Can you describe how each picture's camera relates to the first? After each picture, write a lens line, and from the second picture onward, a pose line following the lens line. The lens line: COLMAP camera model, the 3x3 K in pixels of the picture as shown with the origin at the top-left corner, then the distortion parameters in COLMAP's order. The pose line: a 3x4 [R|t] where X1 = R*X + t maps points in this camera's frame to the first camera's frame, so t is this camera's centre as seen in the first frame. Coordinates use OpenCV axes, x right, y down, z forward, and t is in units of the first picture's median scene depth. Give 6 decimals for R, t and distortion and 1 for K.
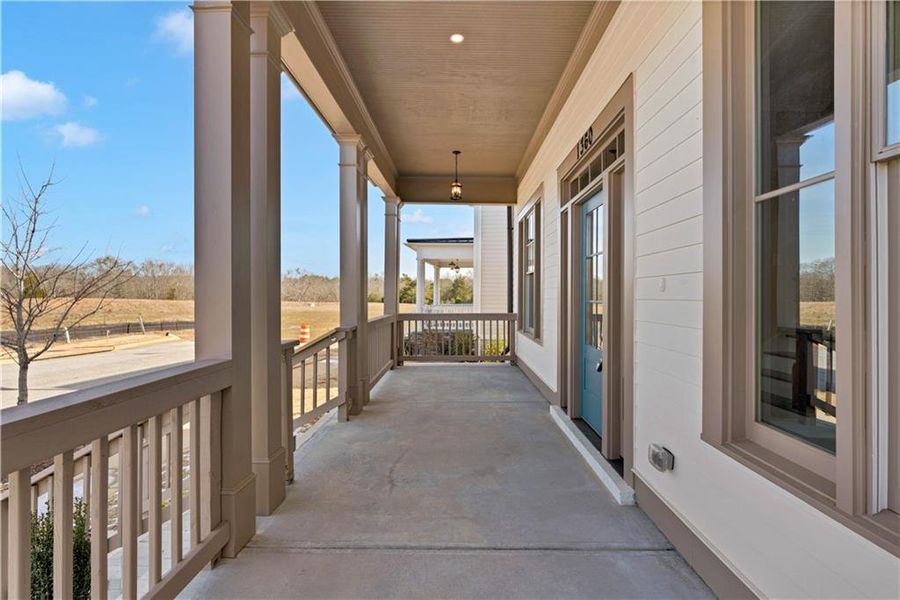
lens RADIAL K [[463.5, 0, 454.1], [0, 463.5, 294.3], [0, 0, 1]] dist [-0.004235, -0.000035]
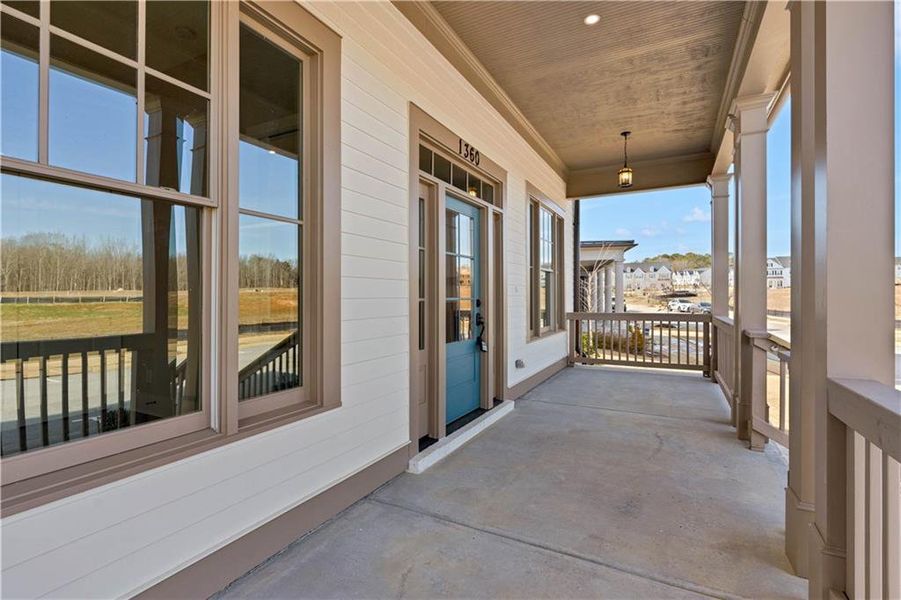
lens RADIAL K [[464.1, 0, 454.7], [0, 464.1, 294.3], [0, 0, 1]] dist [-0.004235, -0.000035]
pose [[-0.909047, 0.001351, 0.416692, -0.149302], [-0.000102, 0.999994, -0.003466, 0.016553], [-0.416694, -0.003193, -0.909041, 2.259539]]
